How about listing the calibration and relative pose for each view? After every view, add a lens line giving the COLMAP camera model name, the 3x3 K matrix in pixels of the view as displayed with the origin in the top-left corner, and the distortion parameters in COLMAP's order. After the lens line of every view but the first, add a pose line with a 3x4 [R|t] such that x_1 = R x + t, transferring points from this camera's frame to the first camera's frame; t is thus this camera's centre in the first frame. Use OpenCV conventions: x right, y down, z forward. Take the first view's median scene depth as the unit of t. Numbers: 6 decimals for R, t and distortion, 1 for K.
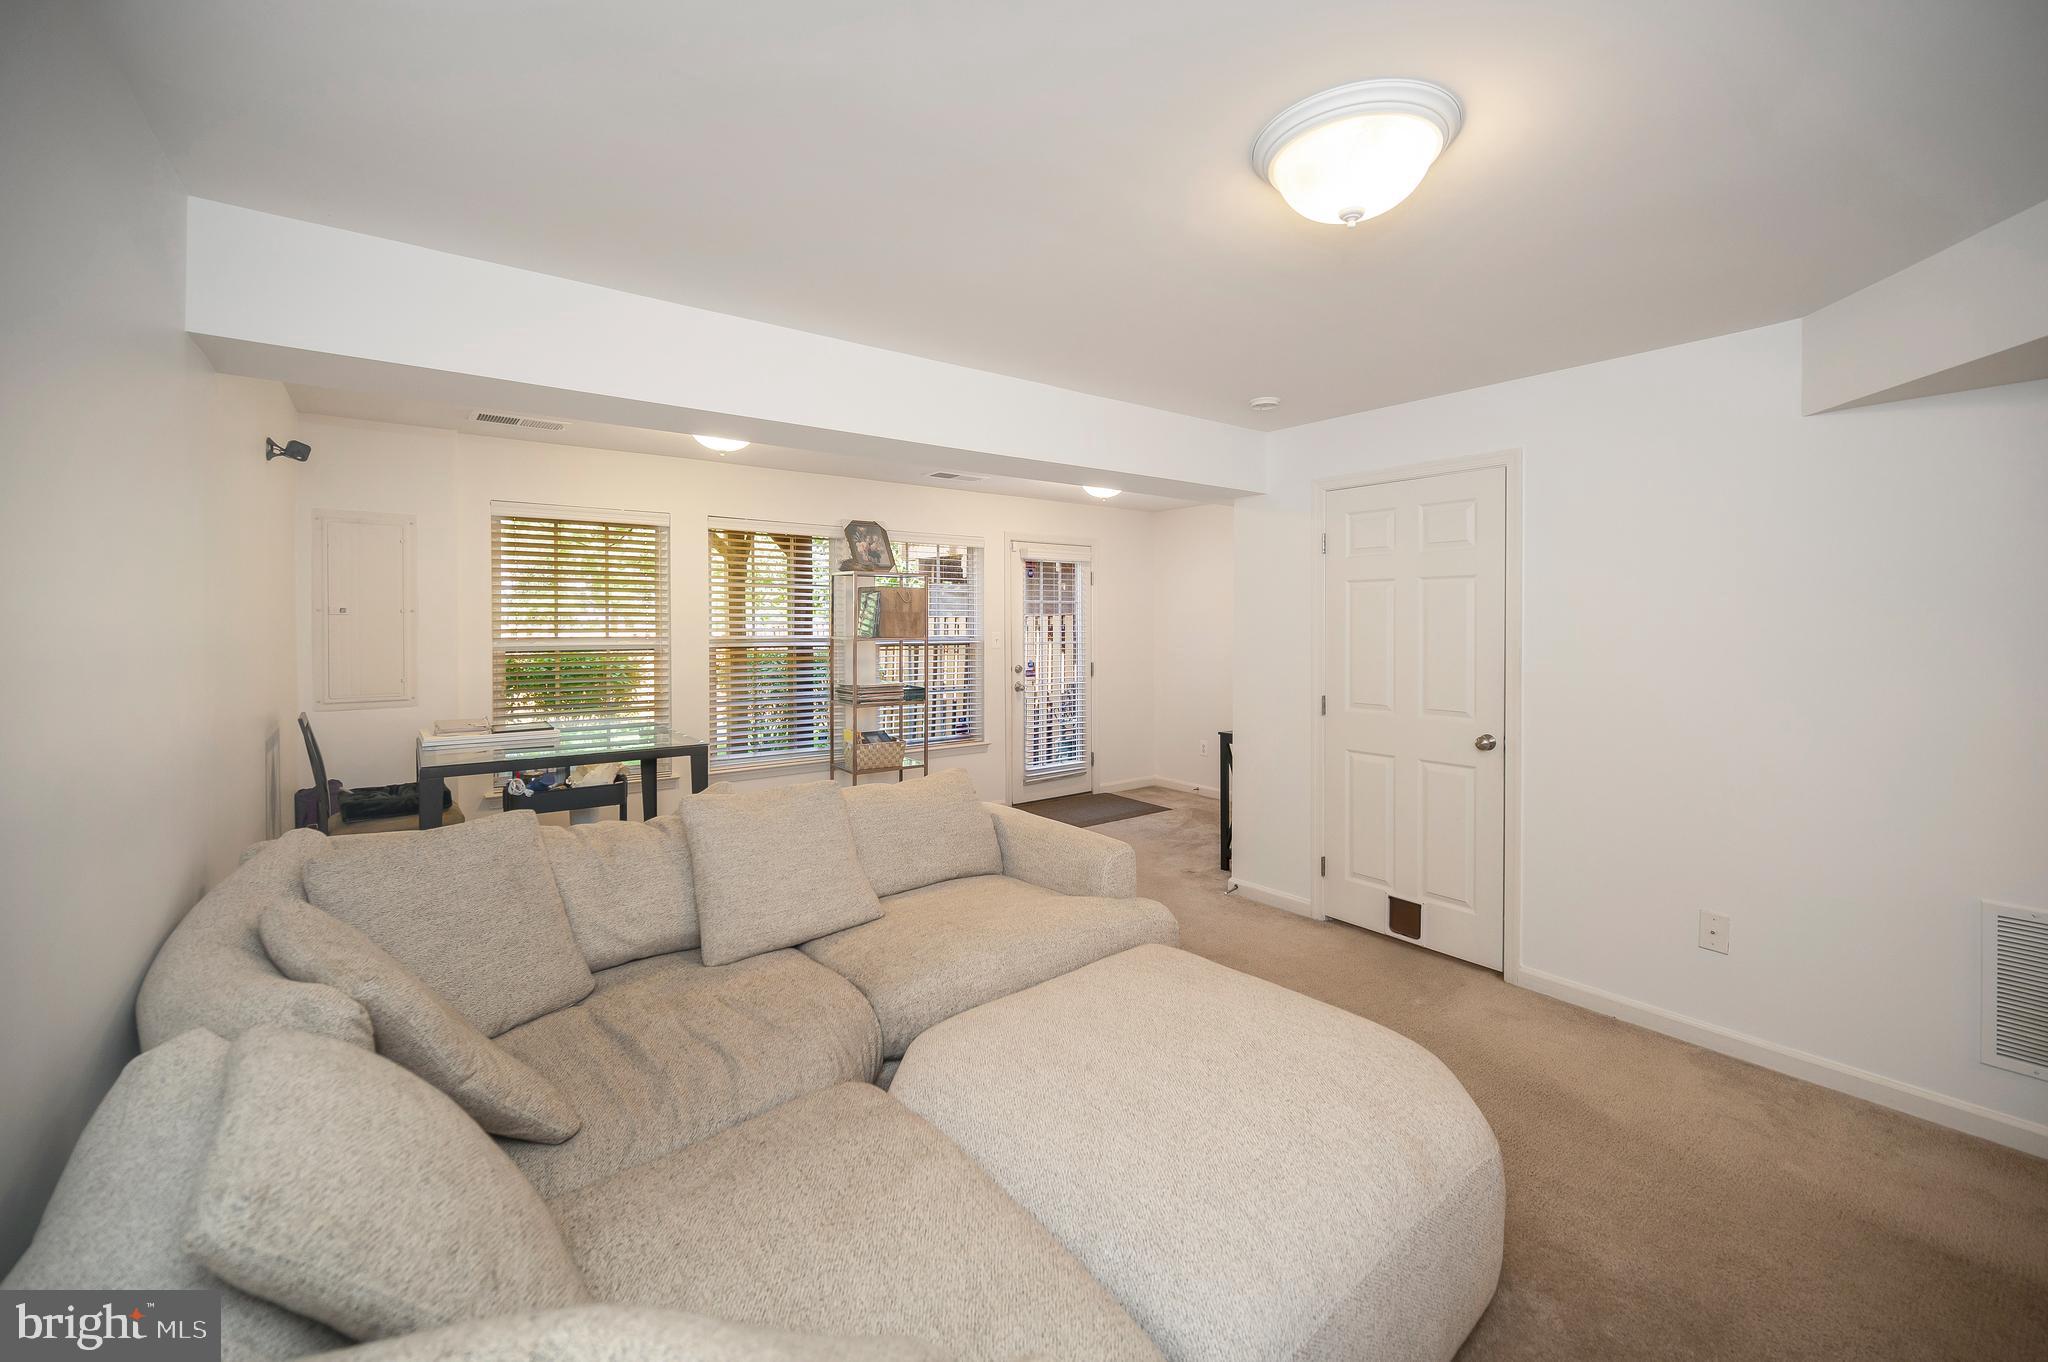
lens RADIAL K [[834.2, 0, 1033.1], [0, 834.2, 634.7], [0, 0, 1]] dist [0.001821, 0.000236]
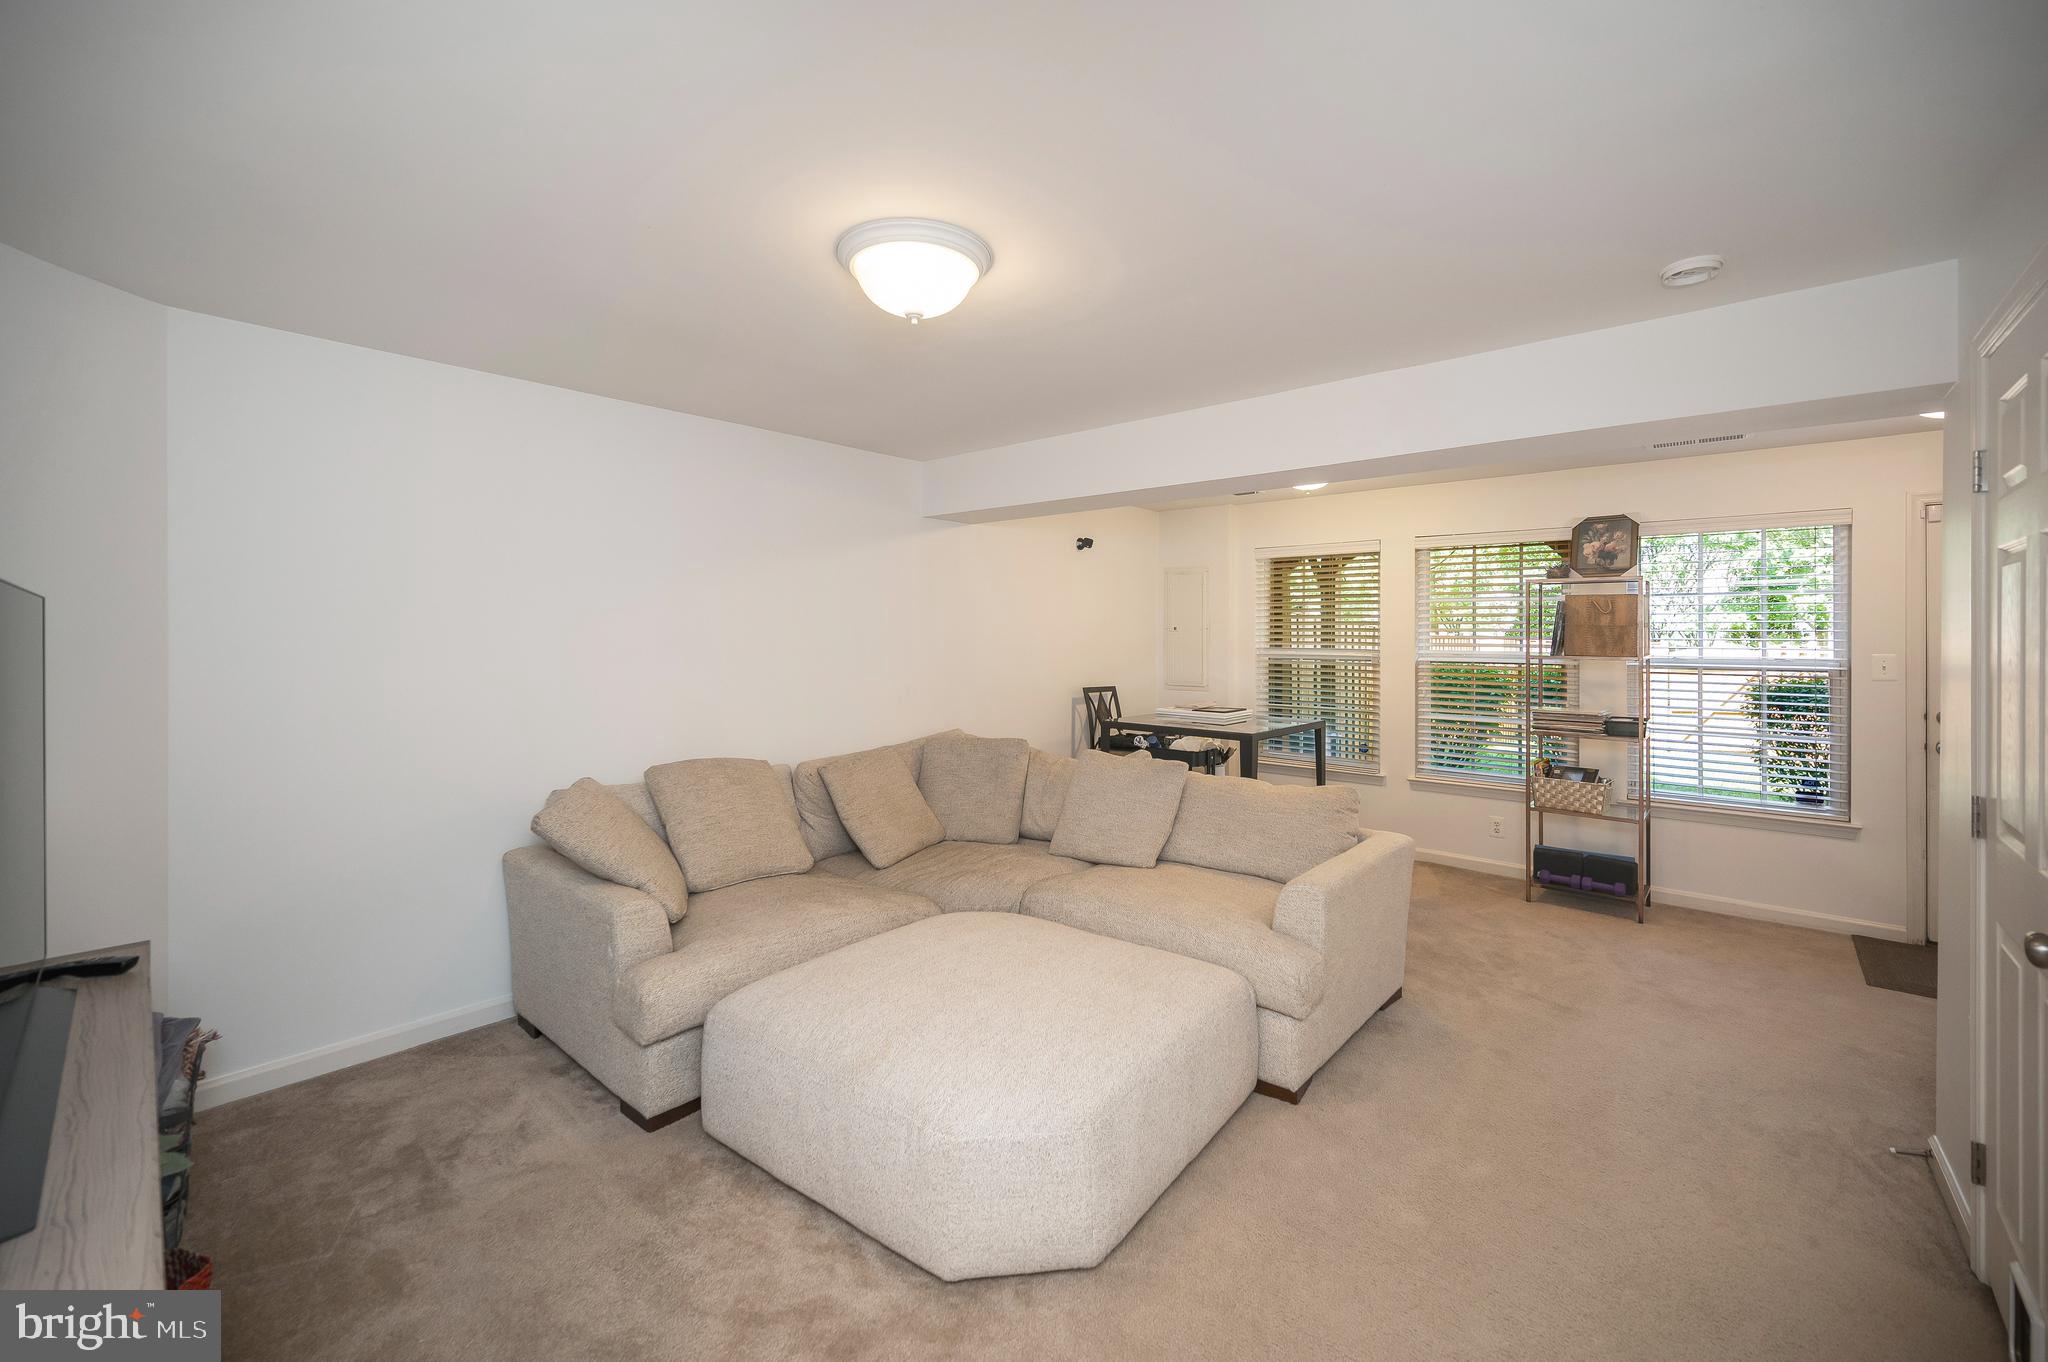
lens RADIAL K [[834.2, 0, 1033.1], [0, 834.2, 634.7], [0, 0, 1]] dist [0.001821, 0.000236]
pose [[0.211590, 0.000248, -0.977359, 0.561989], [-0.020271, 0.999786, -0.004134, -0.003682], [0.977148, 0.020686, 0.211549, 0.308519]]
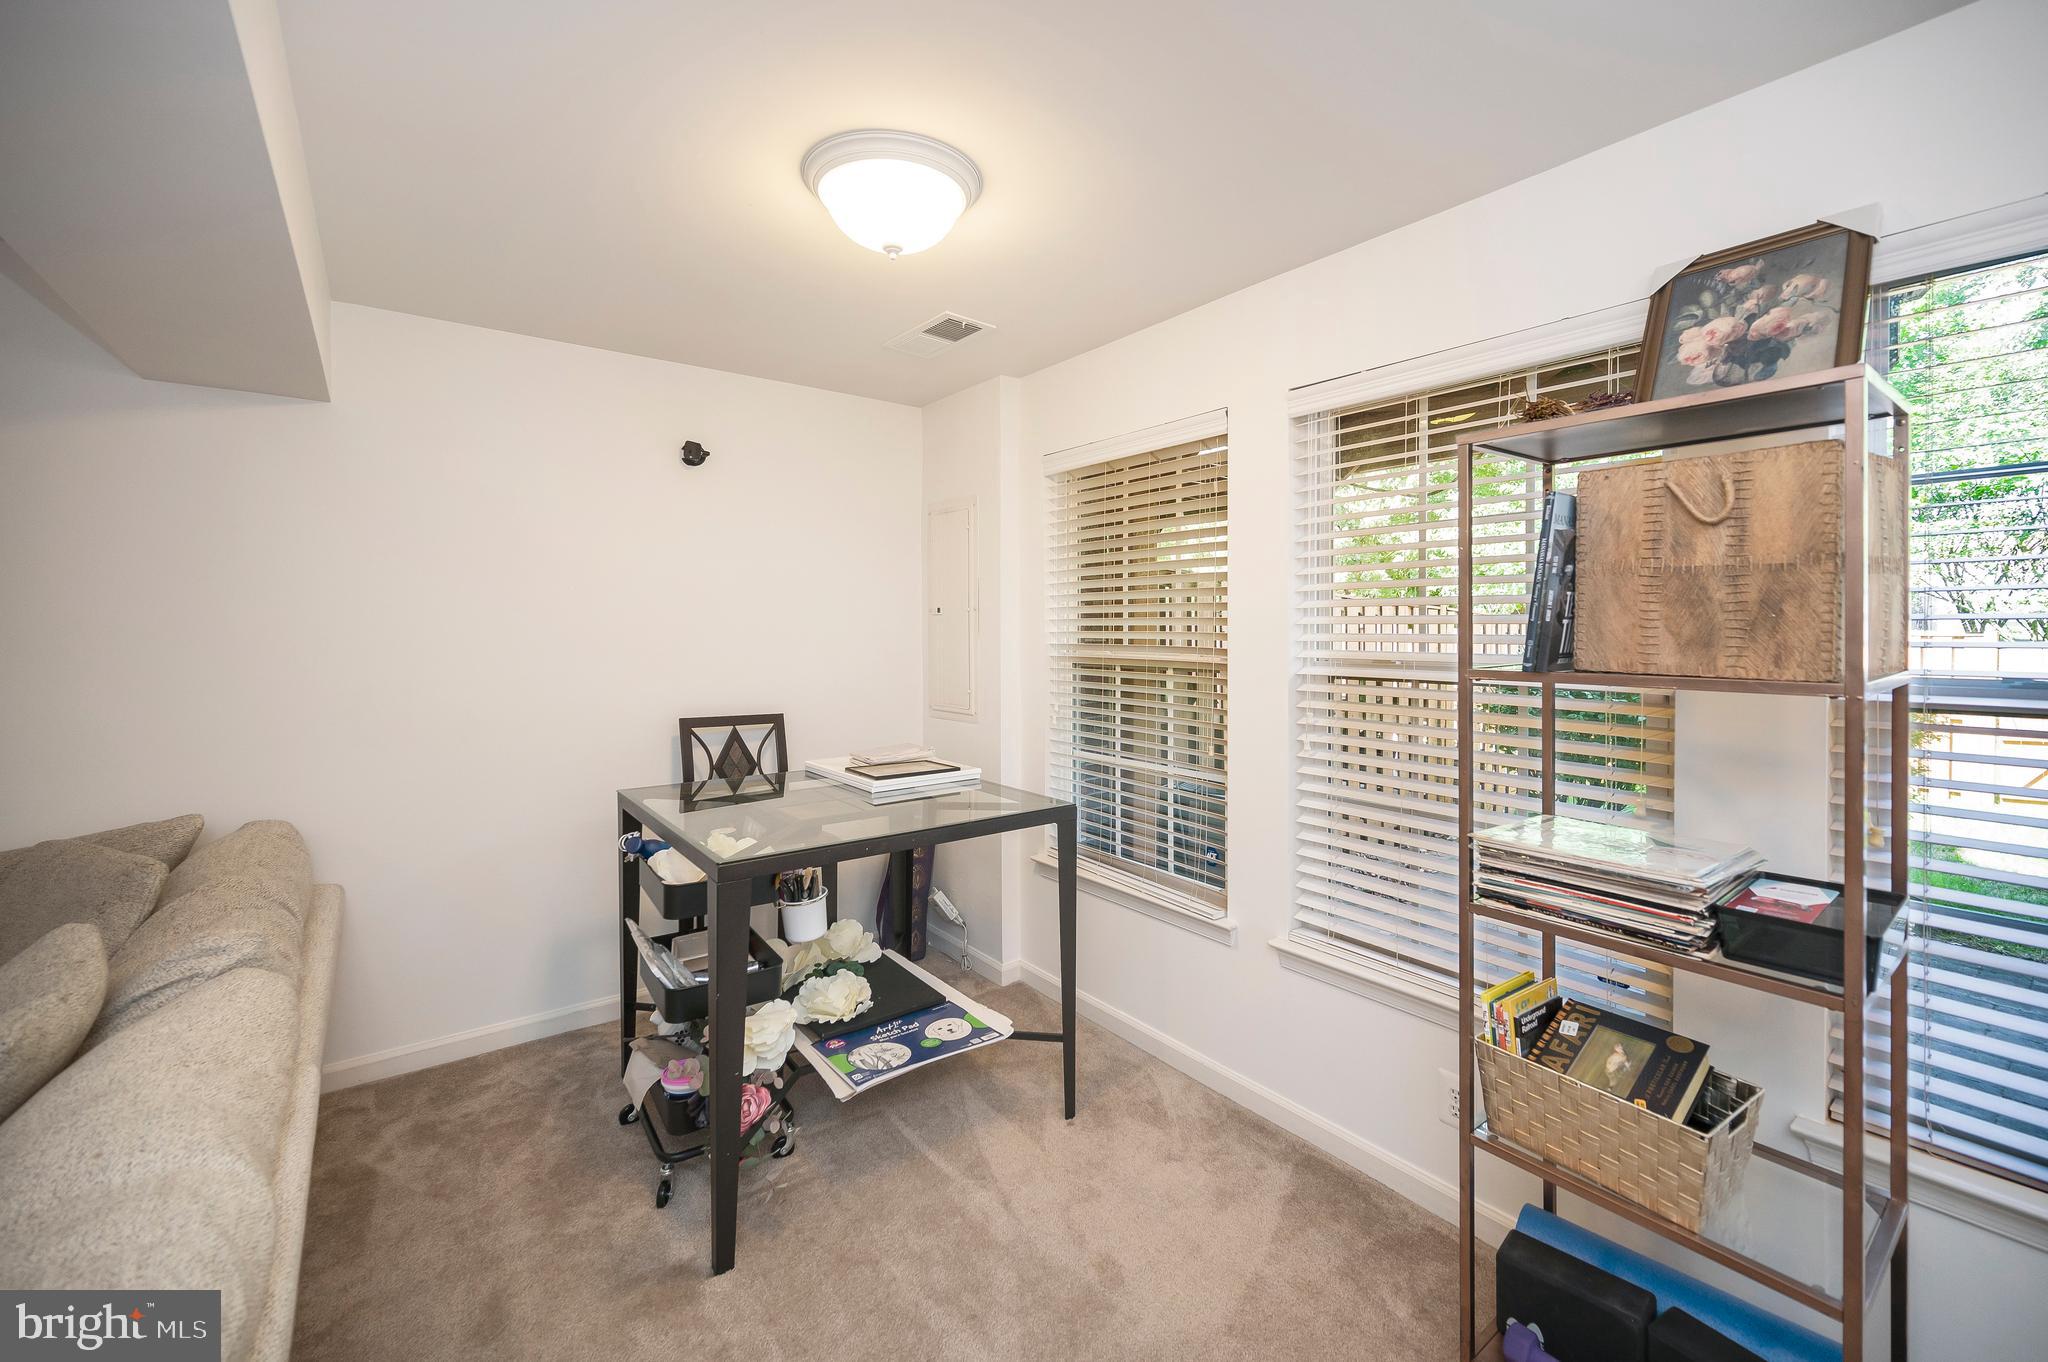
lens RADIAL K [[834.2, 0, 1033.1], [0, 834.2, 634.7], [0, 0, 1]] dist [0.001821, 0.000236]
pose [[0.005946, 0.007397, -0.999955, 0.076990], [-0.014796, 0.999864, 0.007308, -0.008226], [0.999873, 0.014752, 0.006054, 0.878787]]
